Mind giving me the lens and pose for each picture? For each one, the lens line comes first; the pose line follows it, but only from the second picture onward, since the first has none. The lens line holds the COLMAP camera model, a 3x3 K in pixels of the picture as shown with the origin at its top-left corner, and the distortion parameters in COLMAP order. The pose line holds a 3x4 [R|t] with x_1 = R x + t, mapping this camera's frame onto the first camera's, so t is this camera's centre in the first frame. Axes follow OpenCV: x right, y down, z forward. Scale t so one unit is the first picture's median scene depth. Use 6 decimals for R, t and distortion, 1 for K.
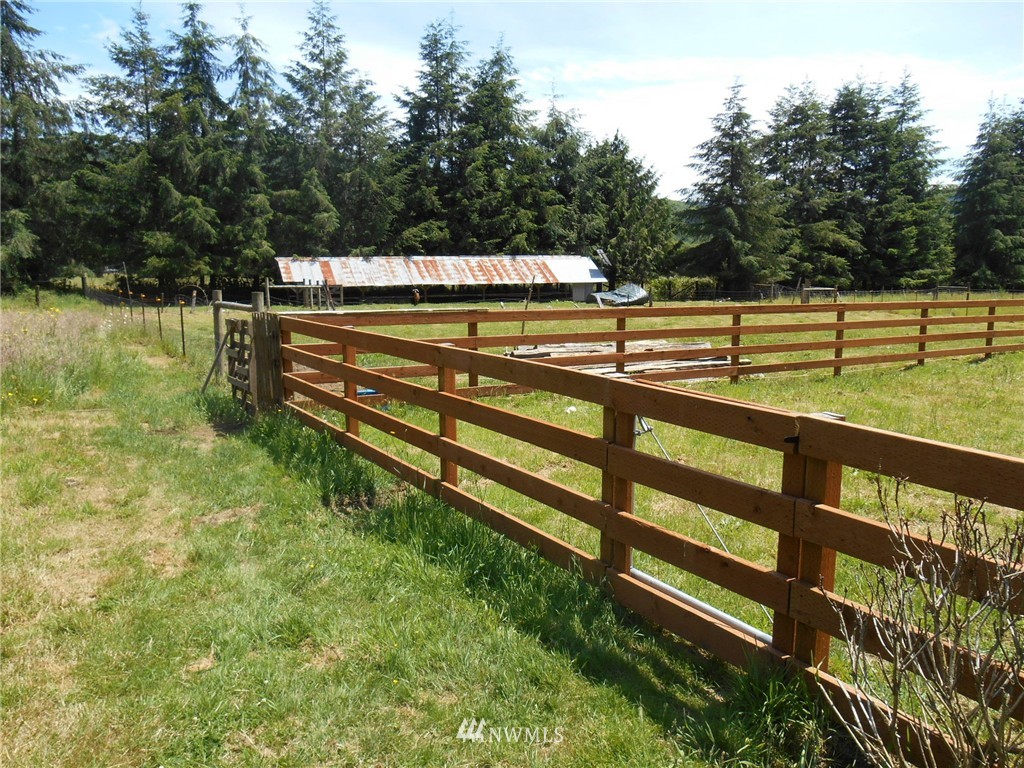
lens RADIAL K [[780.4, 0, 522.0], [0, 780.4, 384.2], [0, 0, 1]] dist [-0.040801, 0.032812]
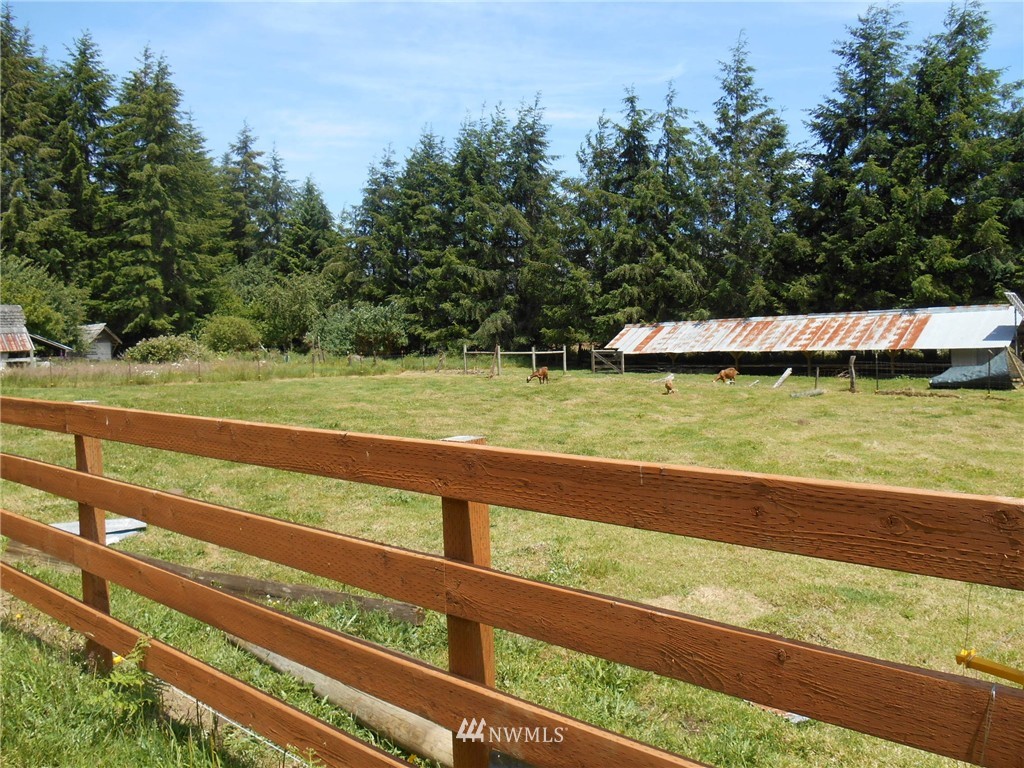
lens RADIAL K [[780.4, 0, 522.0], [0, 780.4, 384.2], [0, 0, 1]] dist [-0.040801, 0.032812]
pose [[0.364997, 0.032315, -0.930448, 0.536457], [-0.119629, 0.992741, -0.012450, -0.056104], [0.923291, 0.115853, 0.366213, 0.488215]]
